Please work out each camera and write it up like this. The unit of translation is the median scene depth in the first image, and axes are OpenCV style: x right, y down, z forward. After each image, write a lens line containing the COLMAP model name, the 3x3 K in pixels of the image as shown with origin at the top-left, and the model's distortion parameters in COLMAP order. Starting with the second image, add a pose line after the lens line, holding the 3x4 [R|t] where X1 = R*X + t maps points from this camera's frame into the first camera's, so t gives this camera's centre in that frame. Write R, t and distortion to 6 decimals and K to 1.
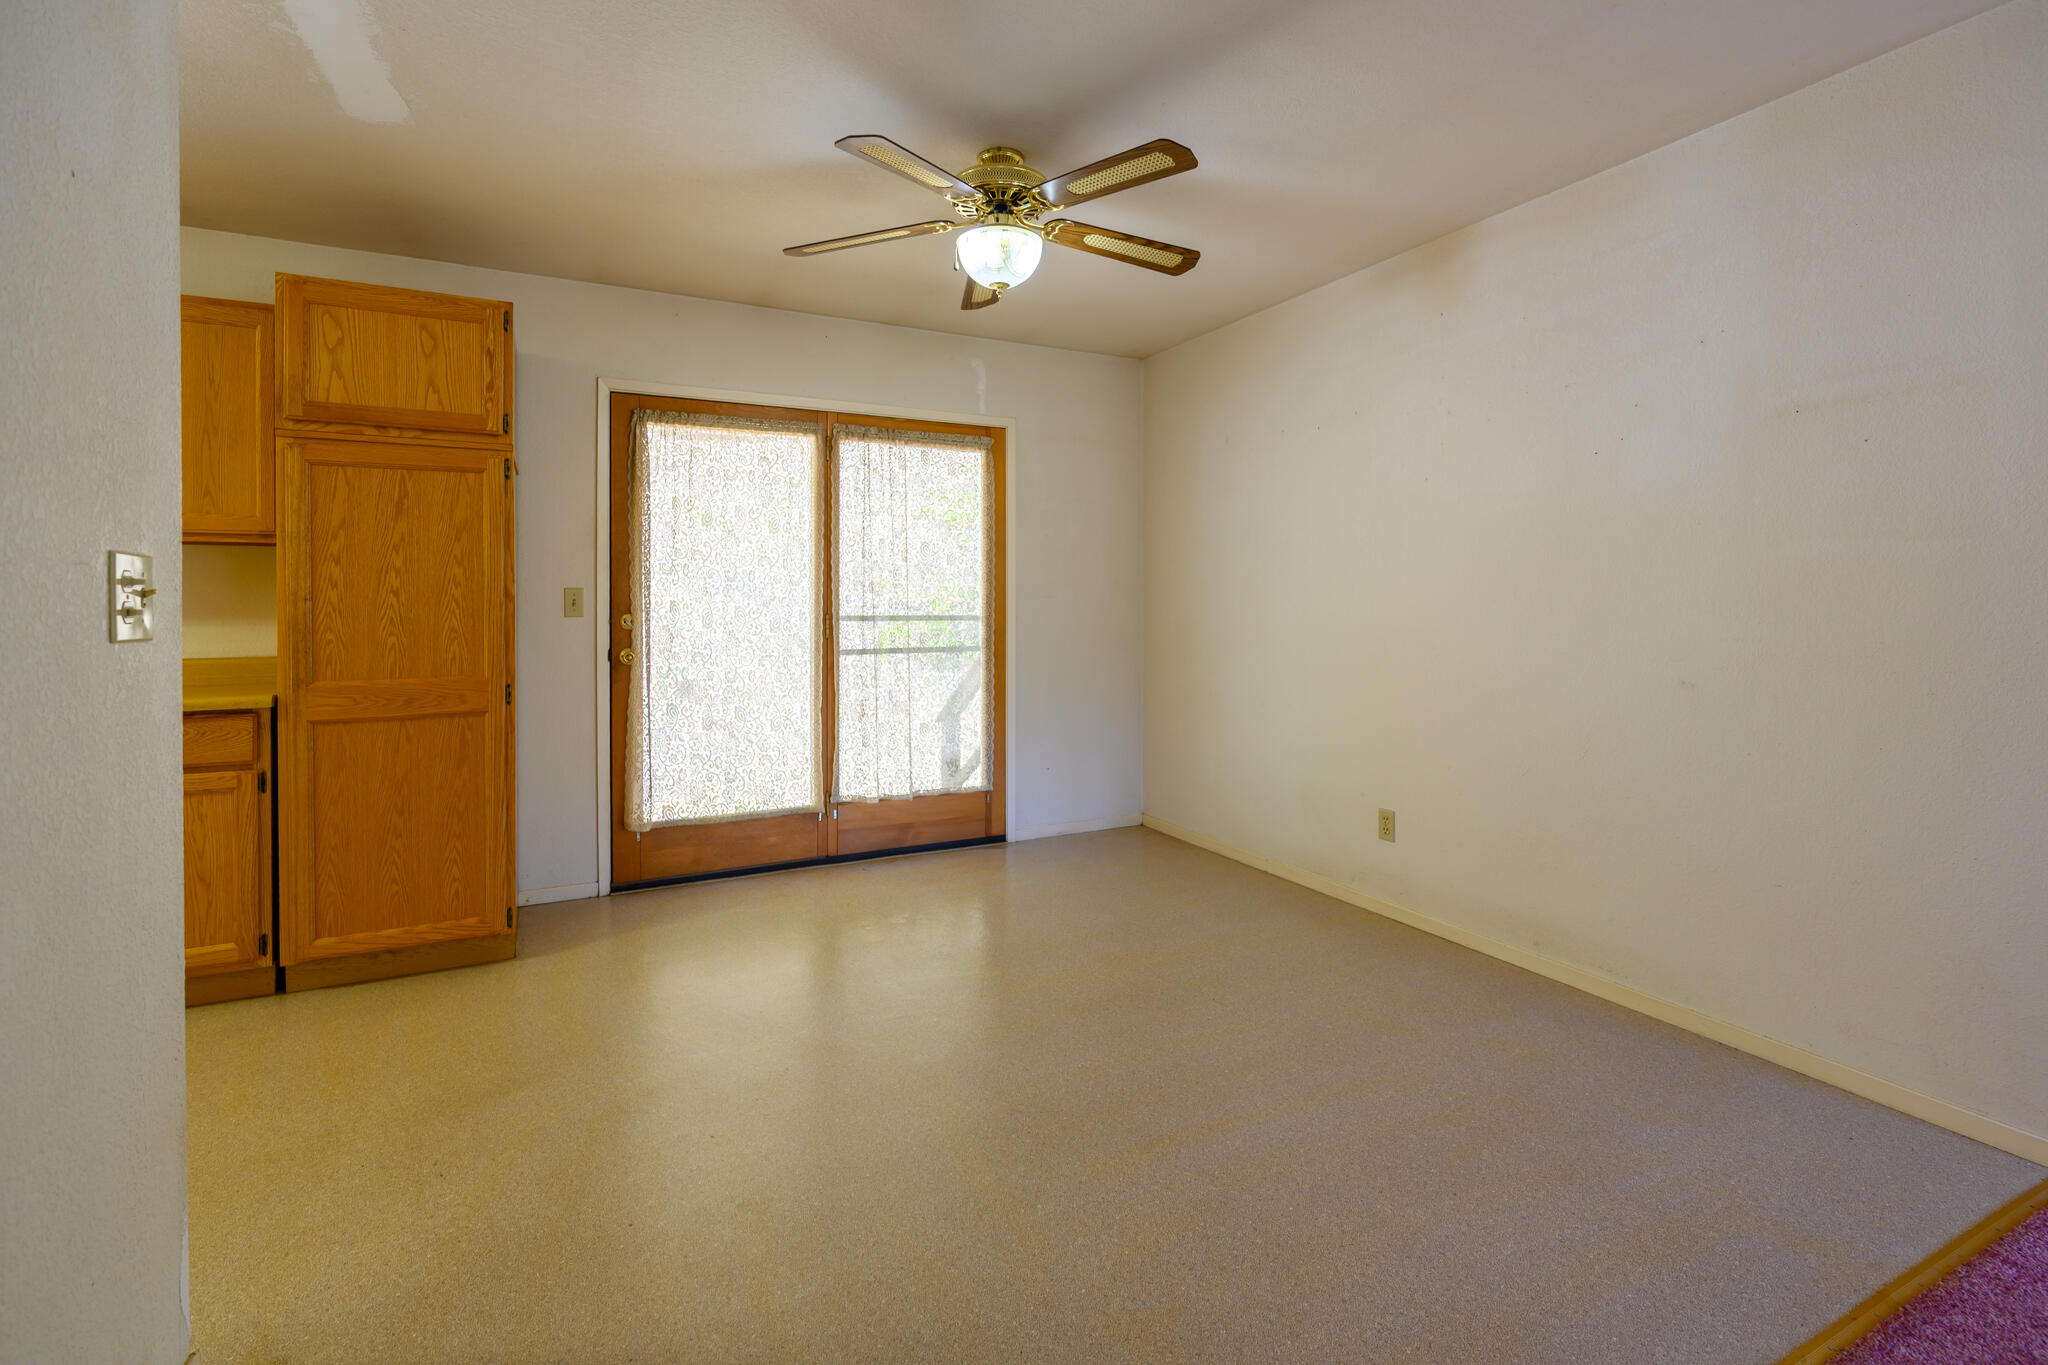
lens RADIAL K [[906.6, 0, 1019.5], [0, 906.6, 623.2], [0, 0, 1]] dist [0.000005, -0.000012]
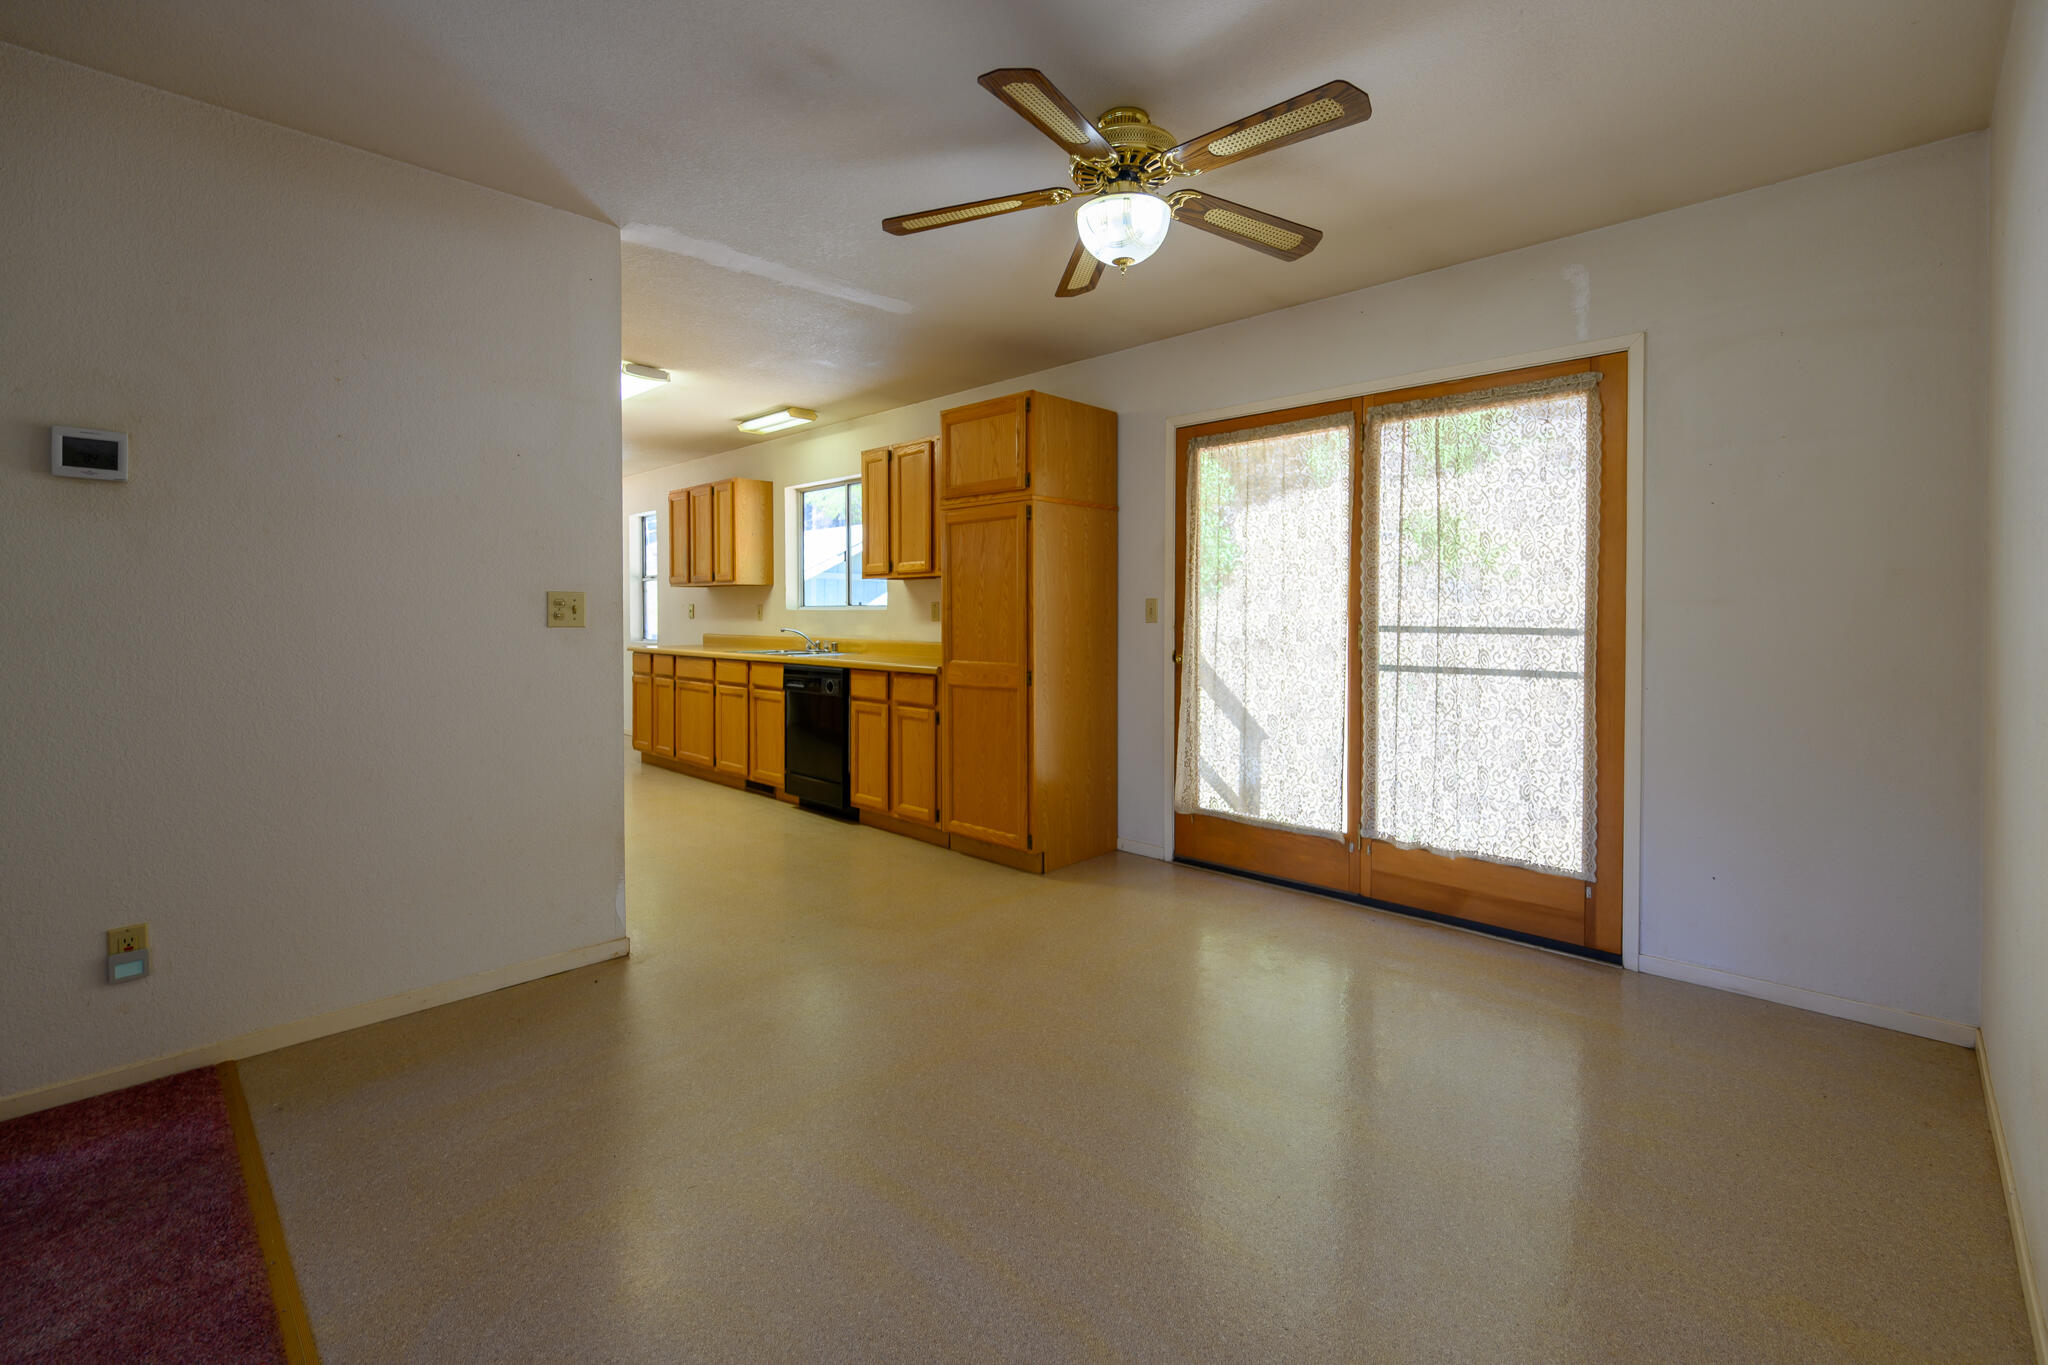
lens RADIAL K [[904.1, 0, 1018.8], [0, 904.1, 634.0], [0, 0, 1]] dist [0.002079, 0.000780]
pose [[0.327587, 0.022467, -0.944554, 0.526170], [-0.021734, 0.999632, 0.016239, -0.007148], [0.944571, 0.015209, 0.327955, 0.396556]]
